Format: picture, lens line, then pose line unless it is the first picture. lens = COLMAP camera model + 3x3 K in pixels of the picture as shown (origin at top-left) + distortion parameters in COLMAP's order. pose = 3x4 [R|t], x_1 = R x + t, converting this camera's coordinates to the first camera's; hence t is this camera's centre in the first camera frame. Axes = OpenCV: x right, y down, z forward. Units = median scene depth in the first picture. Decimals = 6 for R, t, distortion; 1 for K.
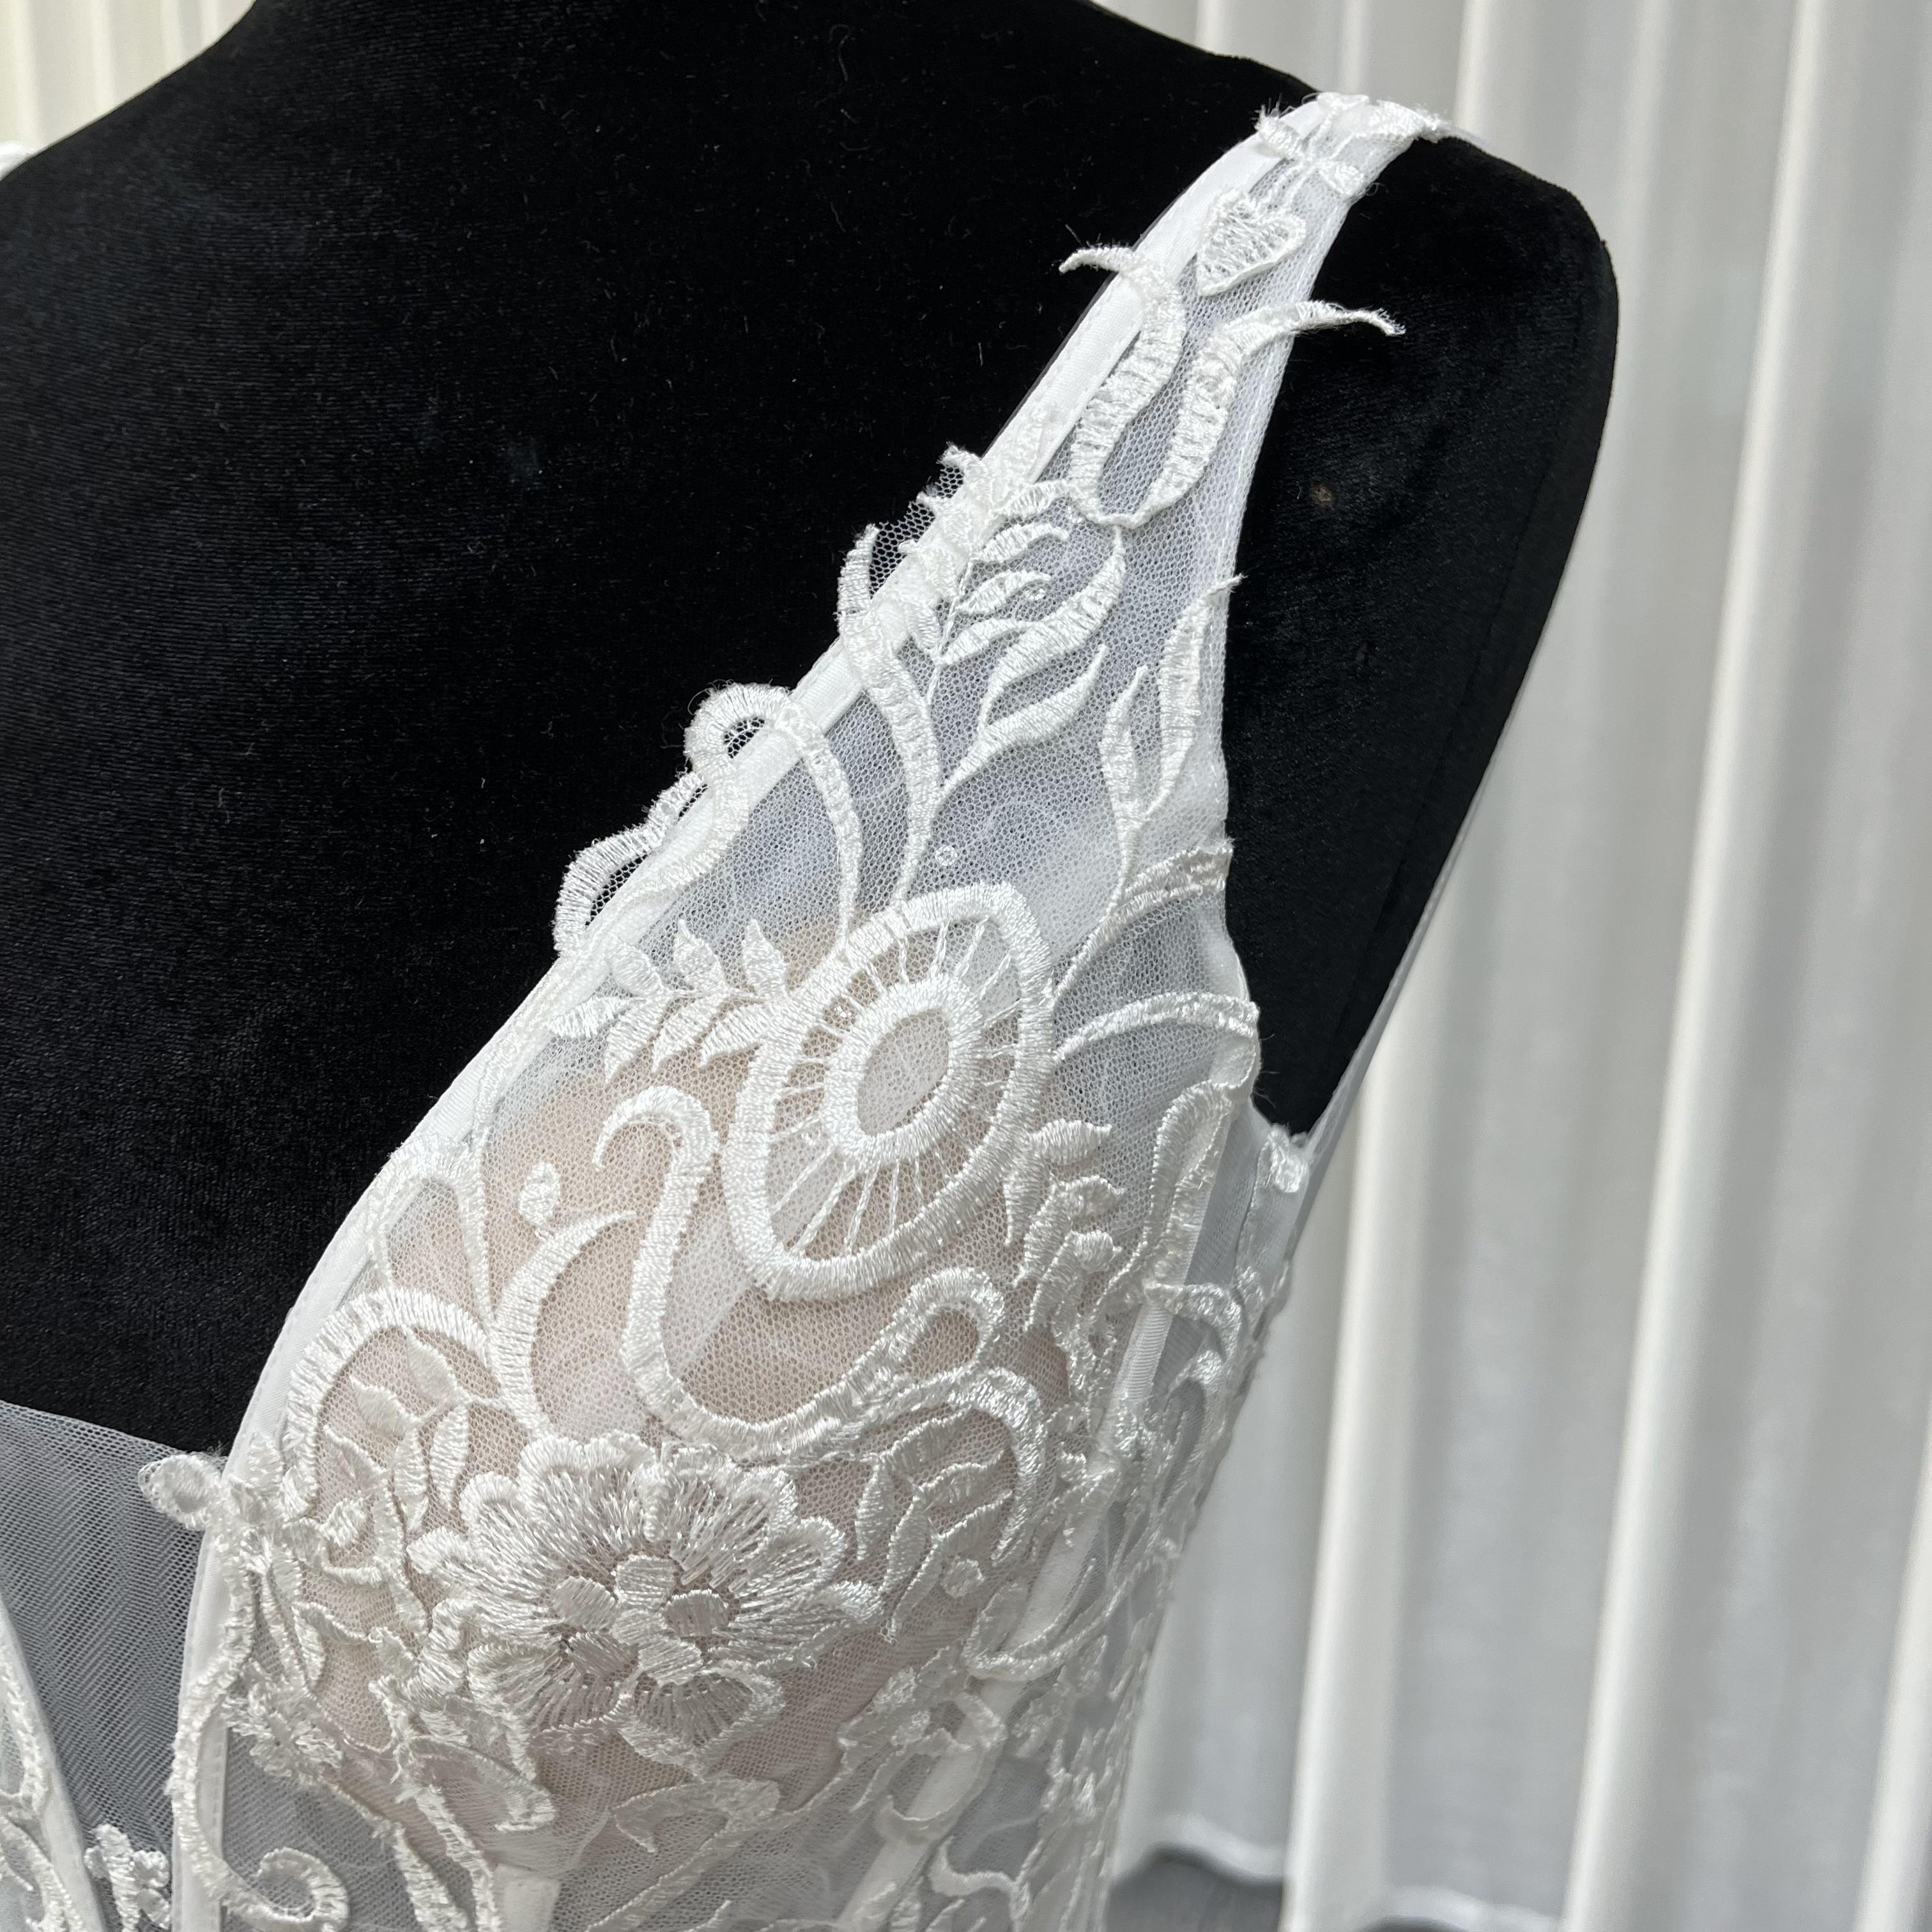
lens RADIAL K [[1957.6, 0, 961.0], [0, 1957.6, 978.6], [0, 0, 1]] dist [0.048406, 0.000000]
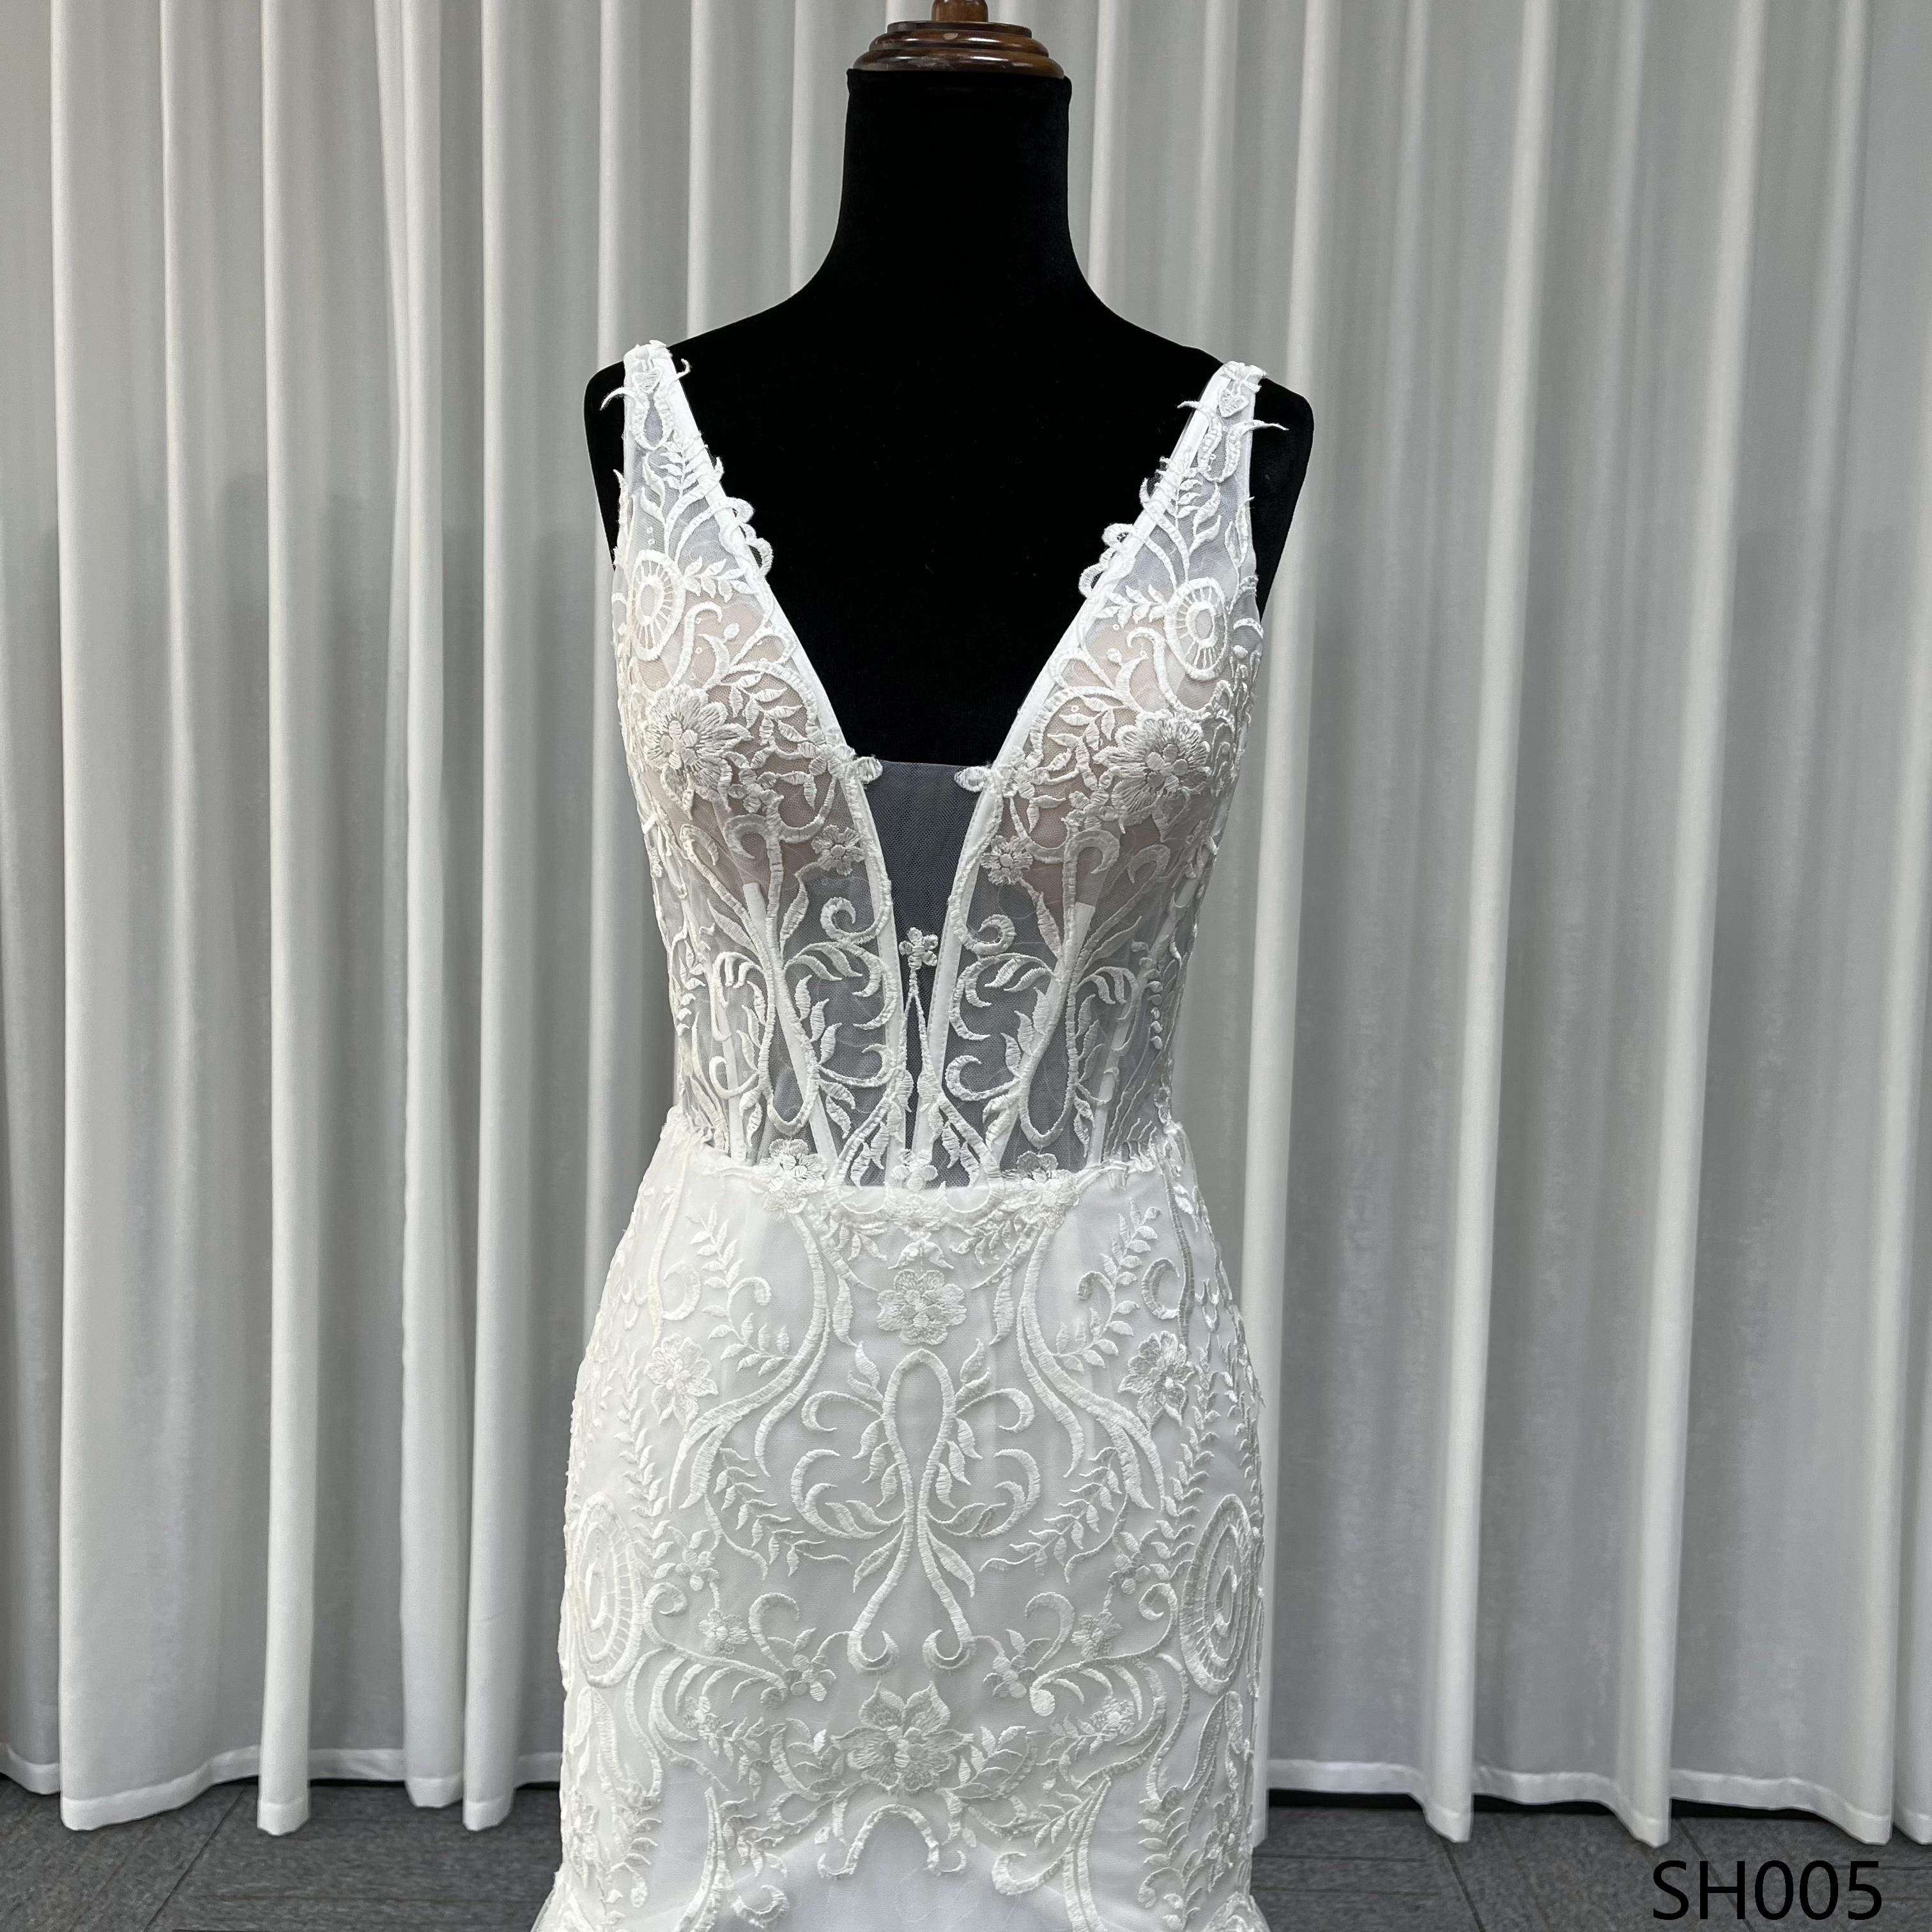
lens RADIAL K [[1957.6, 0, 965.6], [0, 1957.6, 966.8], [0, 0, 1]] dist [0.048406, 0.000000]
pose [[0.919023, -0.040021, 0.392168, -1.633424], [0.094106, 0.988343, -0.119671, 0.926860], [-0.382807, 0.146886, 0.912076, -1.711753]]
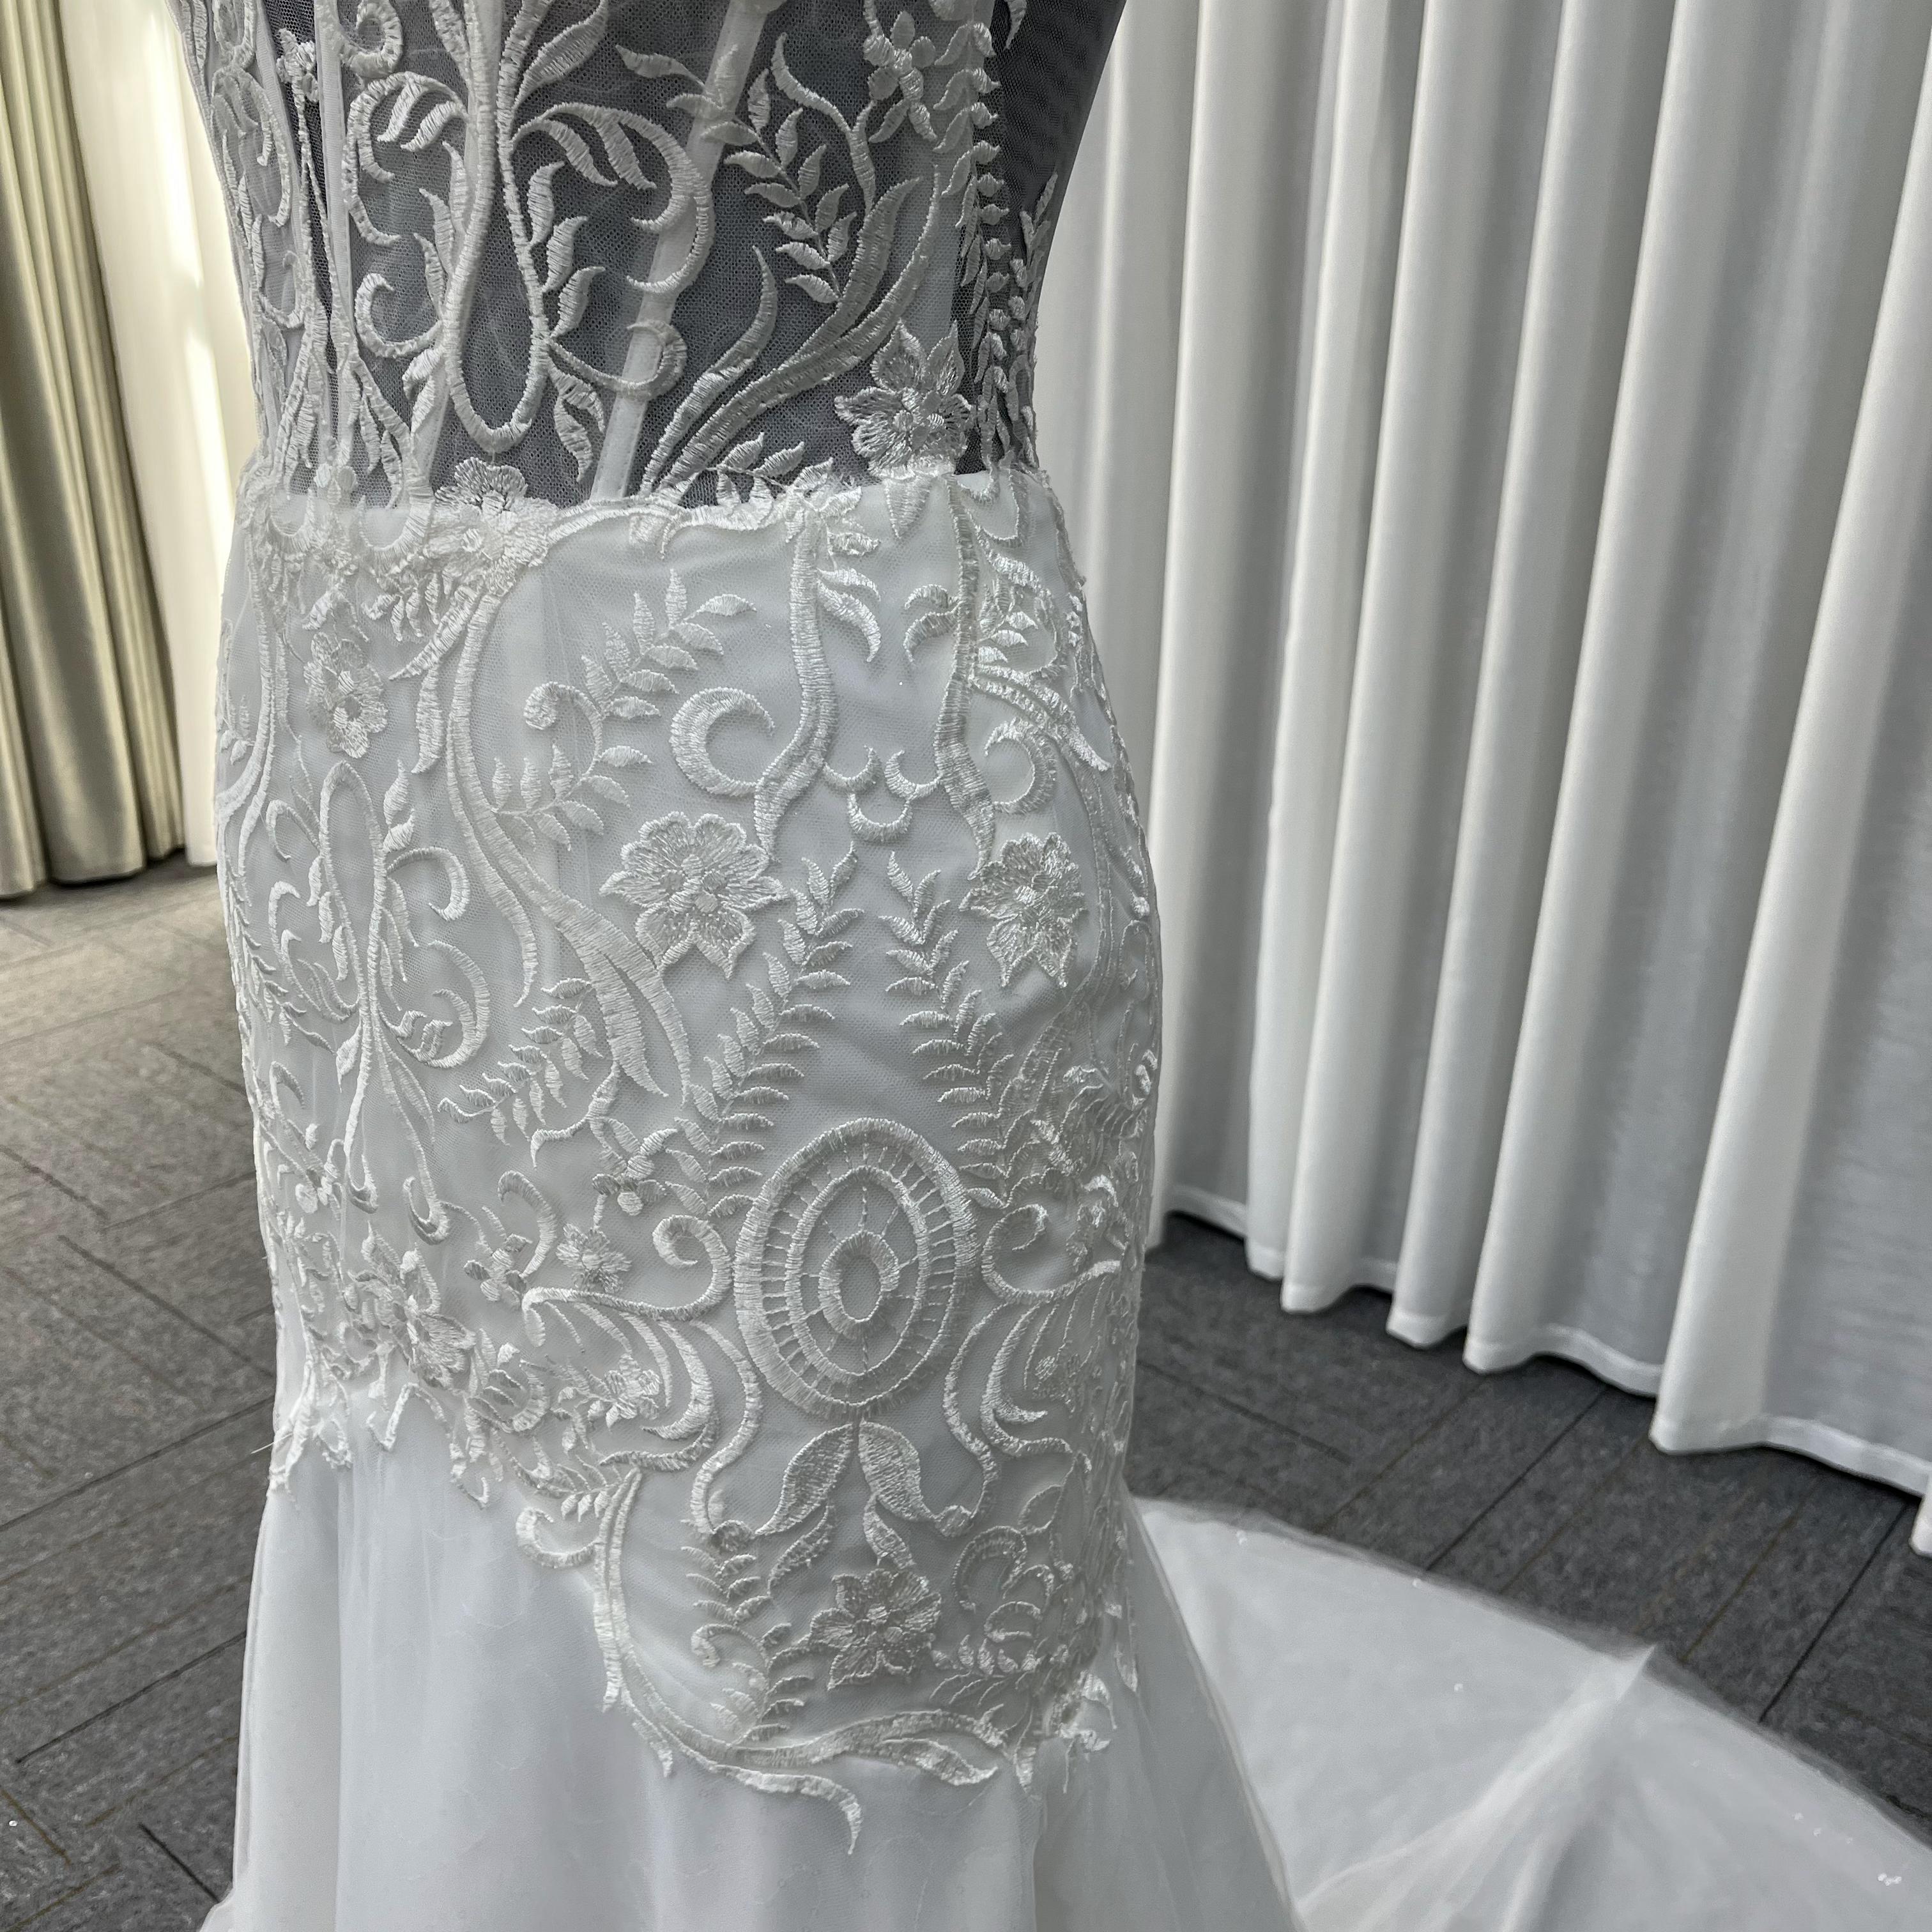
lens RADIAL K [[1957.6, 0, 955.0], [0, 1957.6, 965.0], [0, 0, 1]] dist [0.048406, 0.000000]
pose [[0.952606, 0.102286, -0.286496, 0.693627], [-0.068546, 0.989730, 0.125441, 1.060229], [0.296385, -0.099858, 0.949834, -0.478232]]
